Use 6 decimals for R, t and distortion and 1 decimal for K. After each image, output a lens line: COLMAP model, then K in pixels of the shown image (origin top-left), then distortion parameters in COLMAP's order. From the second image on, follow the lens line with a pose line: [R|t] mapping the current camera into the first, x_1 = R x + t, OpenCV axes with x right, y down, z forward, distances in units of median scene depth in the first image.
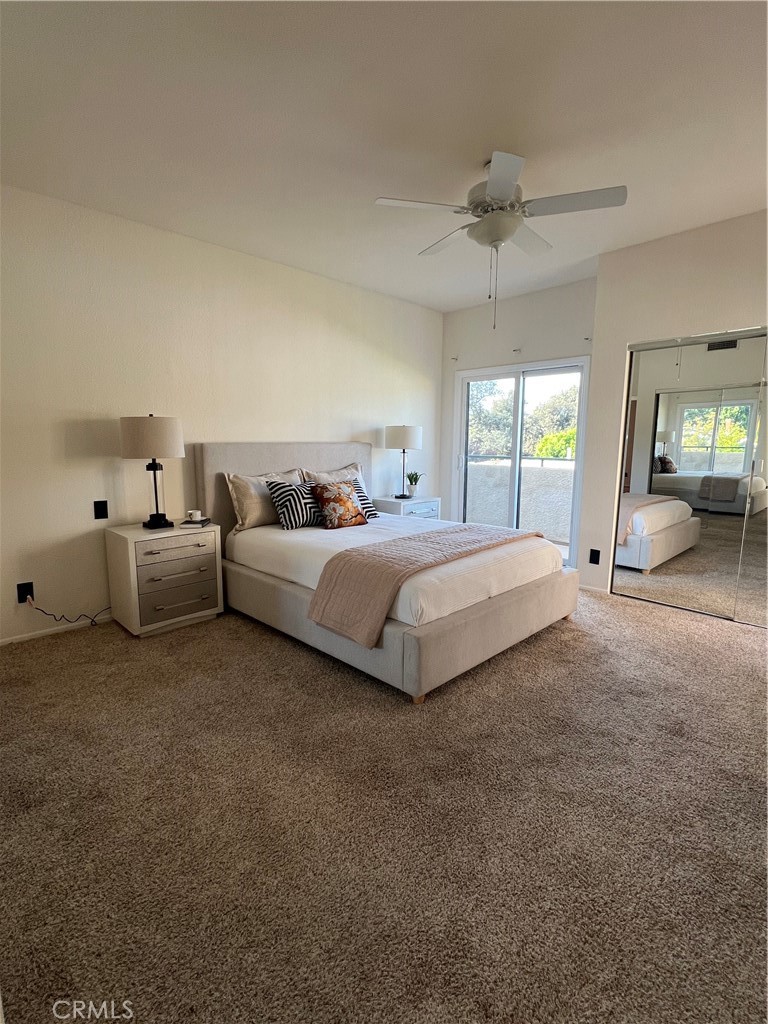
lens RADIAL K [[489.1, 0, 386.6], [0, 489.1, 513.7], [0, 0, 1]] dist [0.001917, 0.000153]
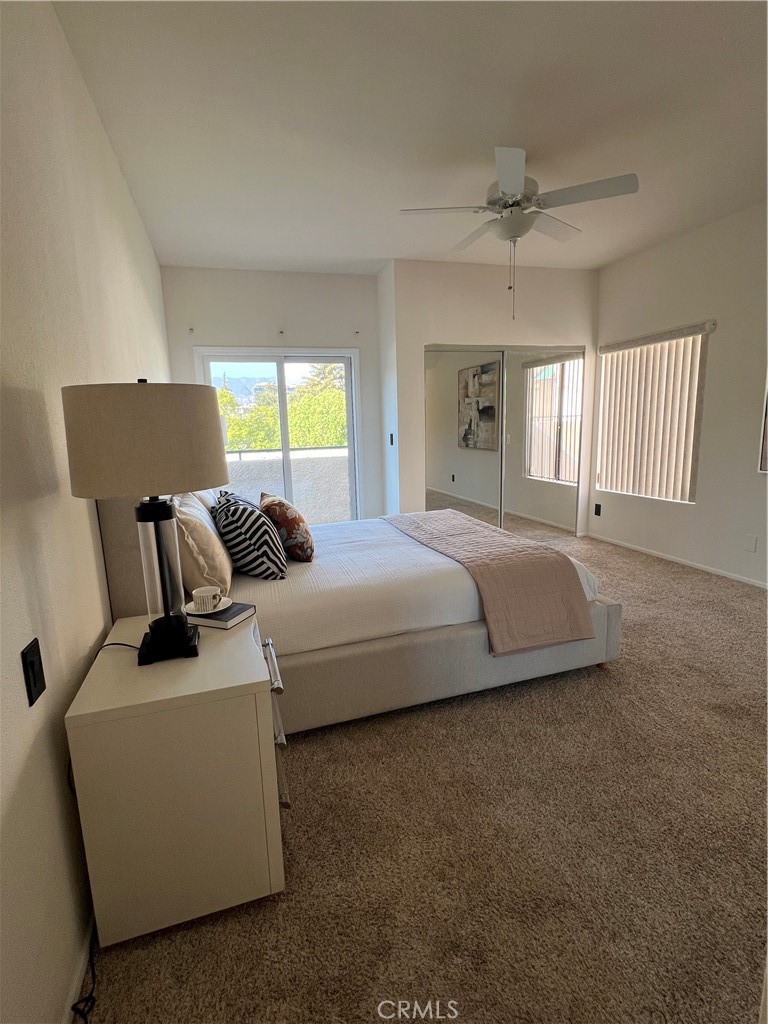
lens RADIAL K [[489.1, 0, 383.8], [0, 489.1, 509.2], [0, 0, 1]] dist [0.001917, 0.000153]
pose [[0.458086, -0.175100, 0.871492, -0.664254], [0.173119, 0.979208, 0.105745, -0.096508], [-0.871887, 0.102432, 0.478874, 0.562761]]
